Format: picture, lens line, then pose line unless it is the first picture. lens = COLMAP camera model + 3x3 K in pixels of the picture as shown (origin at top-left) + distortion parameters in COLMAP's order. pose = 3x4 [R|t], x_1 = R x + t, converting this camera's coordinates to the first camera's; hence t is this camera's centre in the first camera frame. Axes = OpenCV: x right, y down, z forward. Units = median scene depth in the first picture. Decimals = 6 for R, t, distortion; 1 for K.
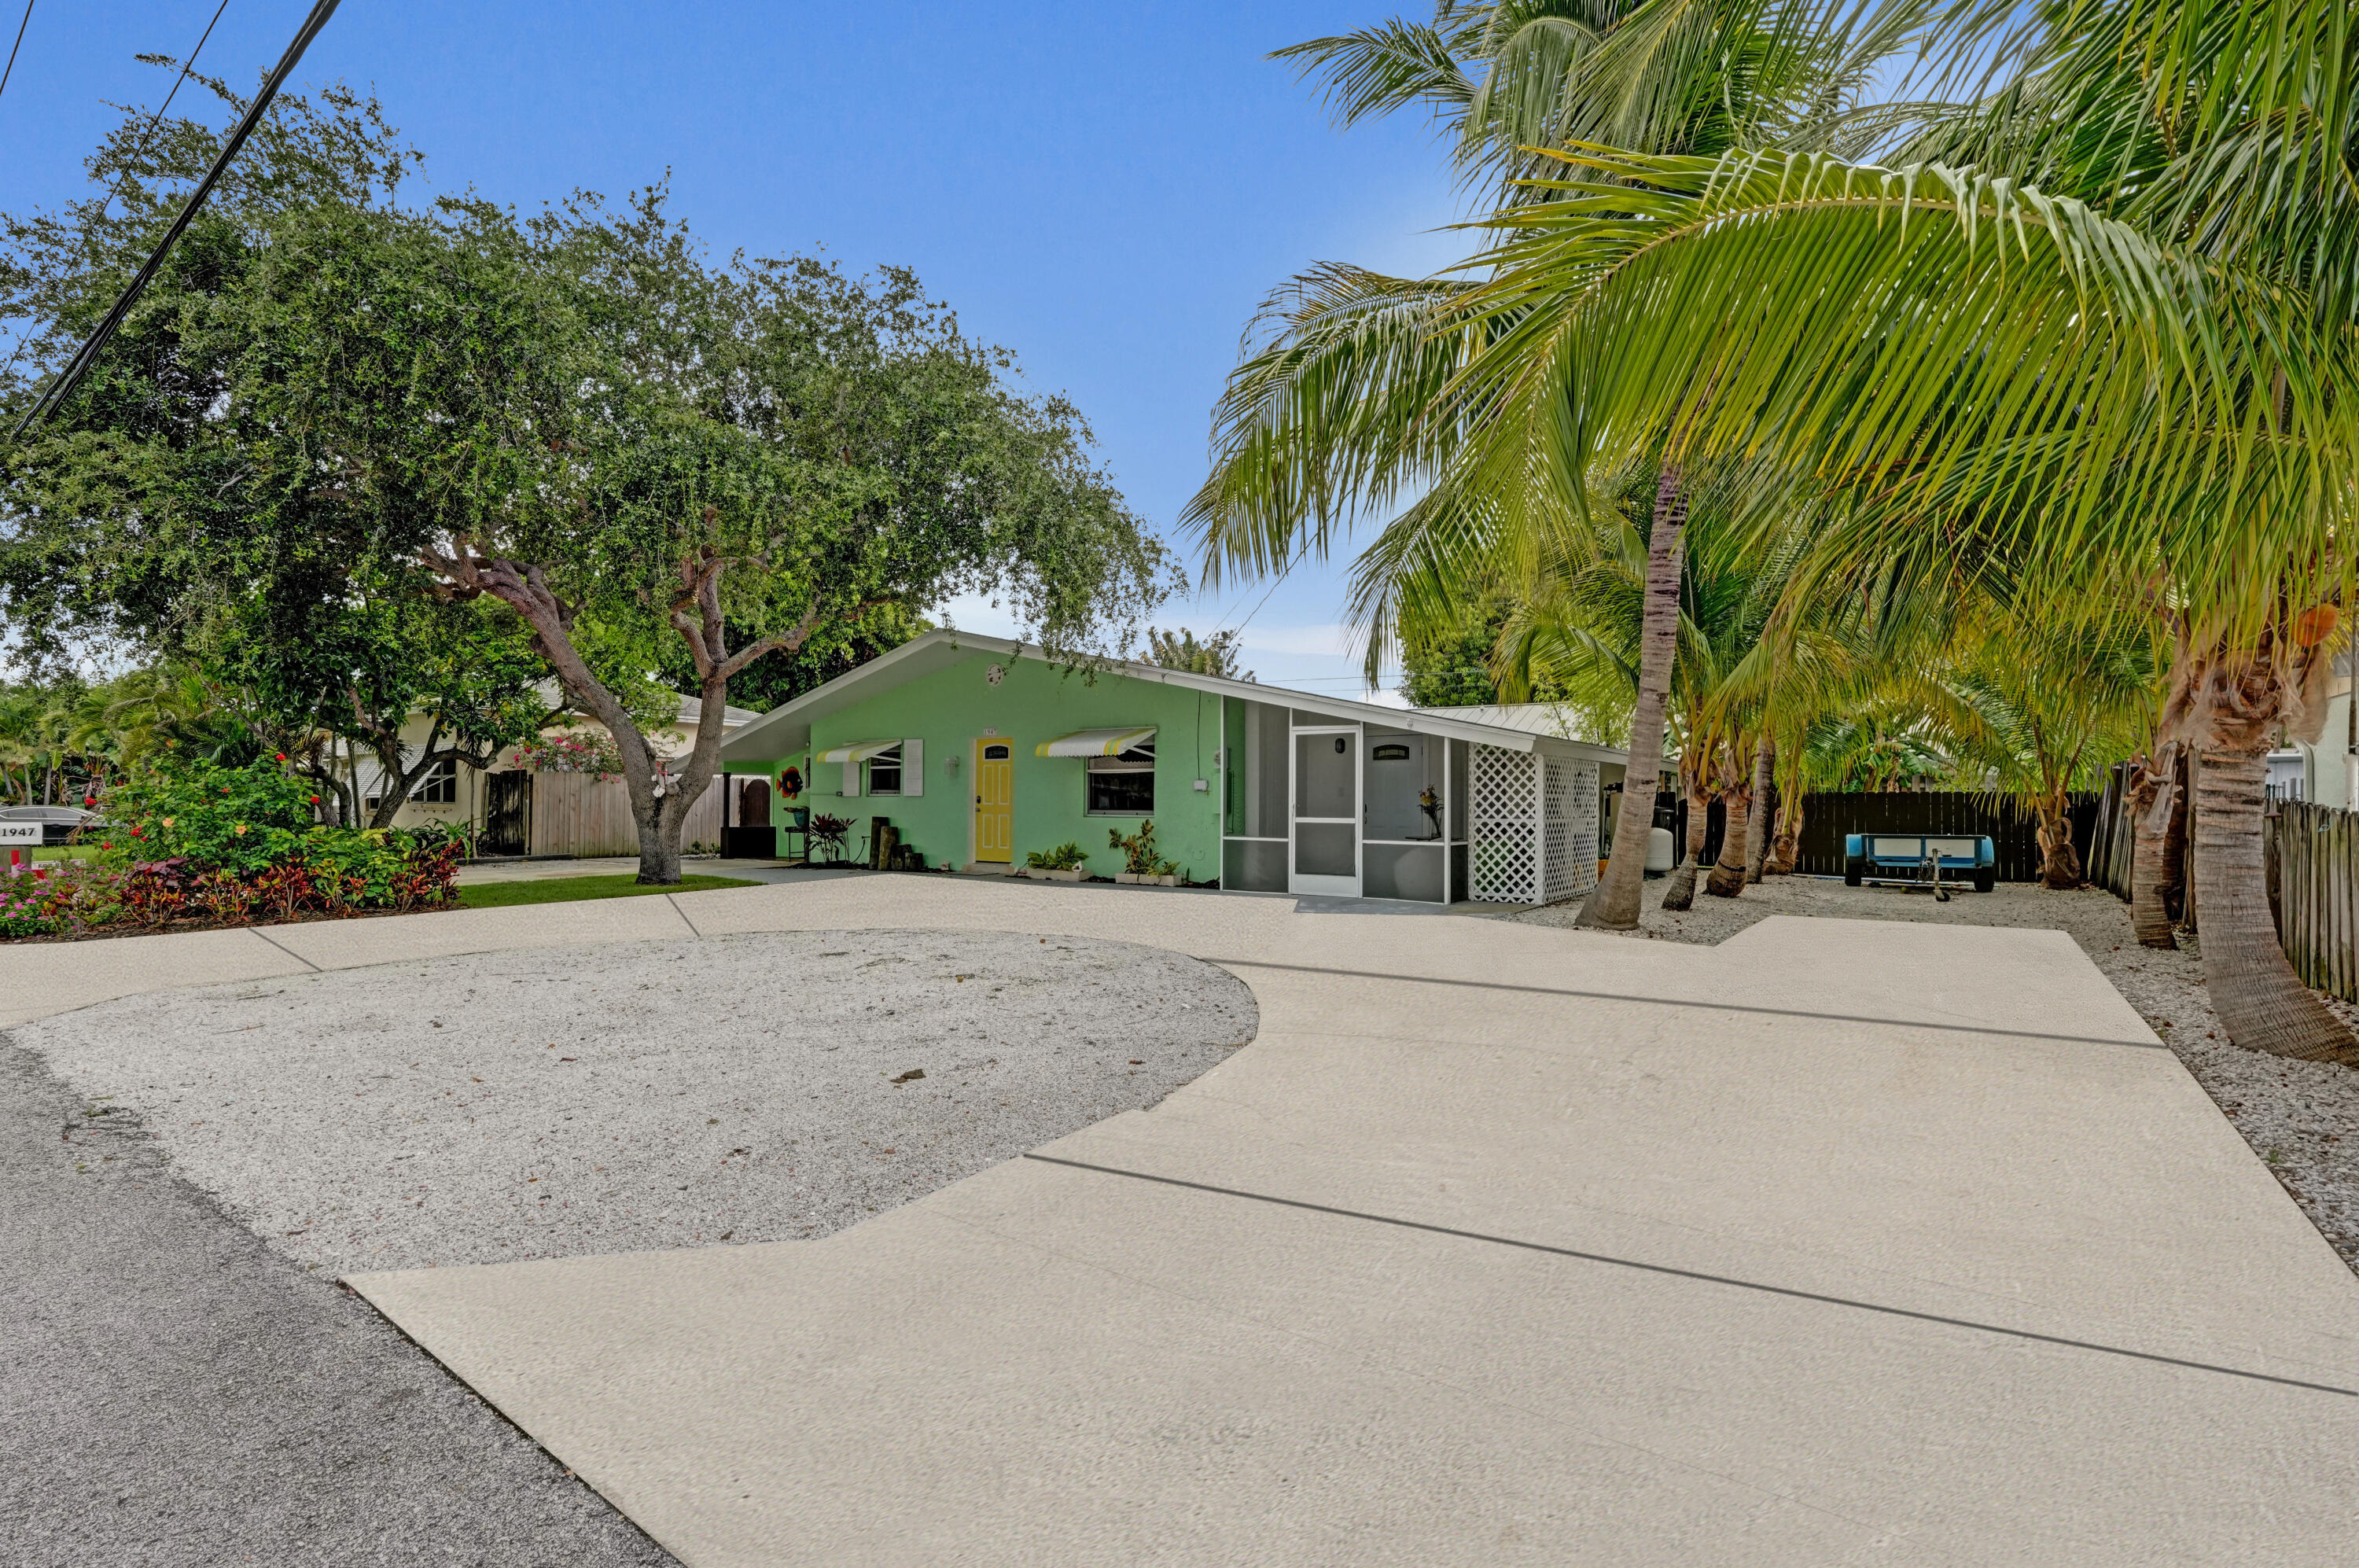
lens RADIAL K [[1069.0, 0, 1175.6], [0, 1069.0, 785.5], [0, 0, 1]] dist [0.001297, 0.001099]
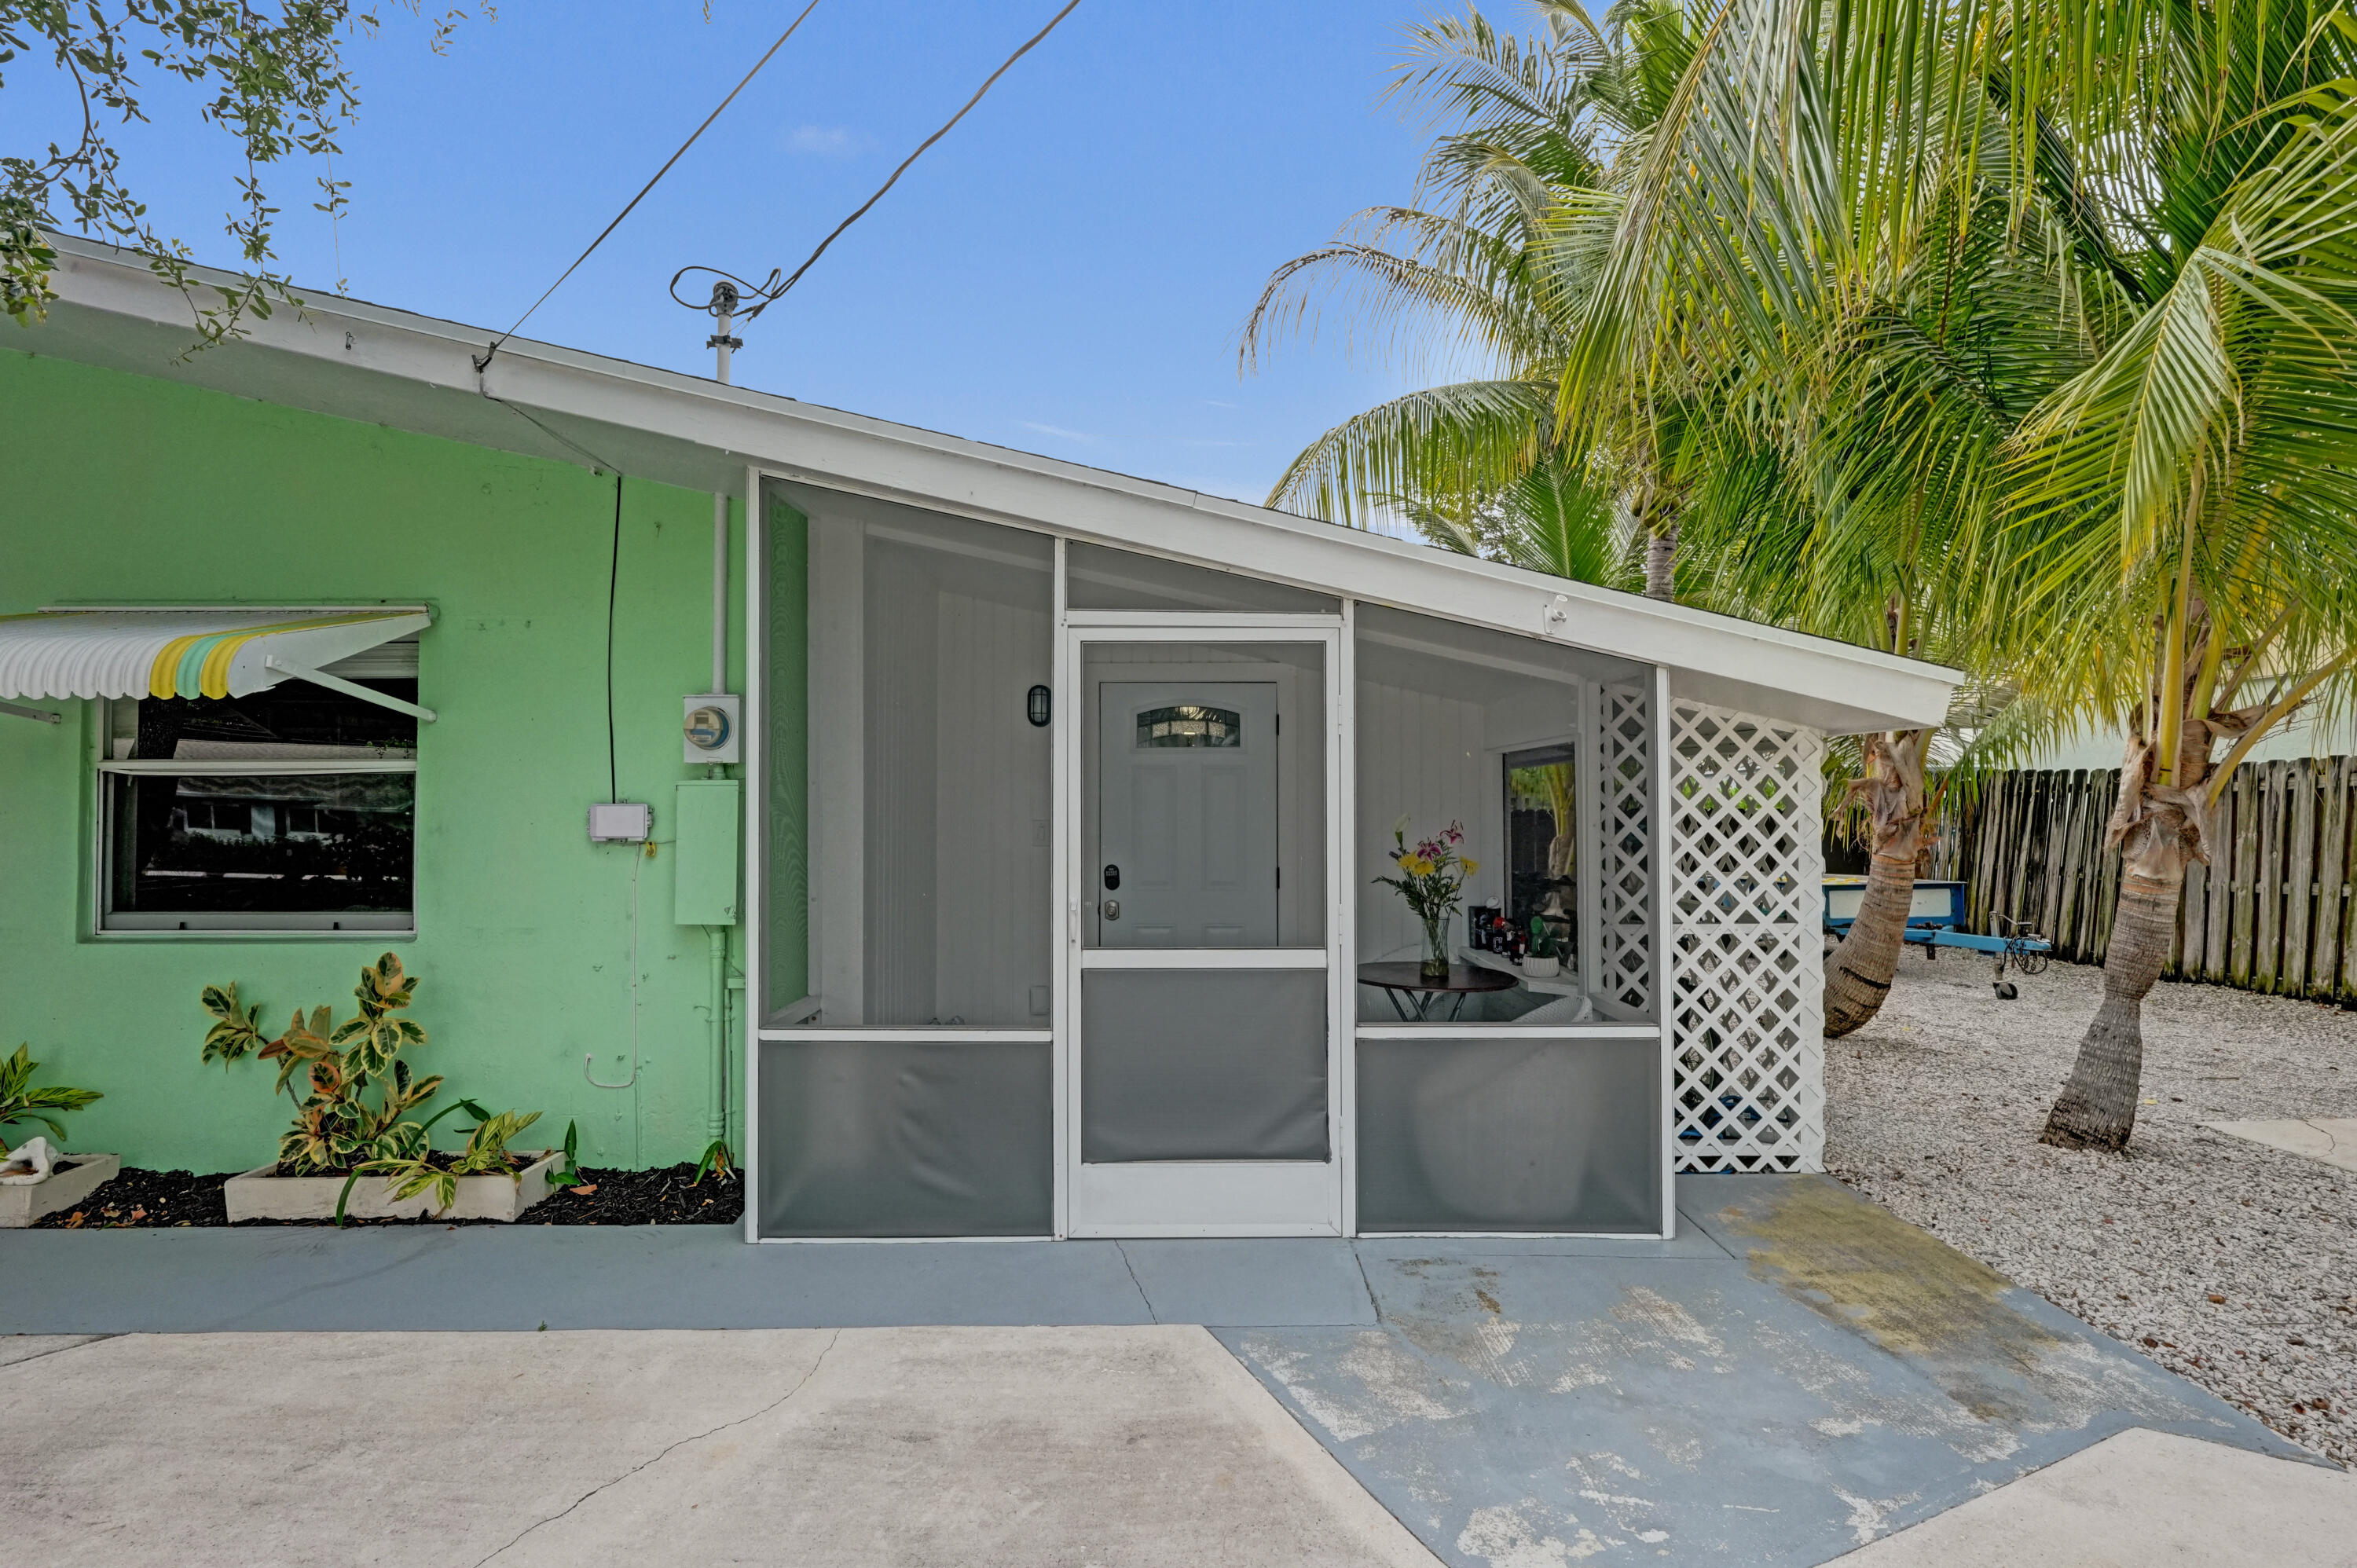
lens RADIAL K [[1068.0, 0, 1173.8], [0, 1068.0, 797.4], [0, 0, 1]] dist [0.001297, 0.001099]
pose [[0.815418, -0.003027, 0.578865, -0.021191], [-0.002438, 0.999960, 0.008662, -0.009601], [-0.578868, -0.008474, 0.815377, 0.698484]]
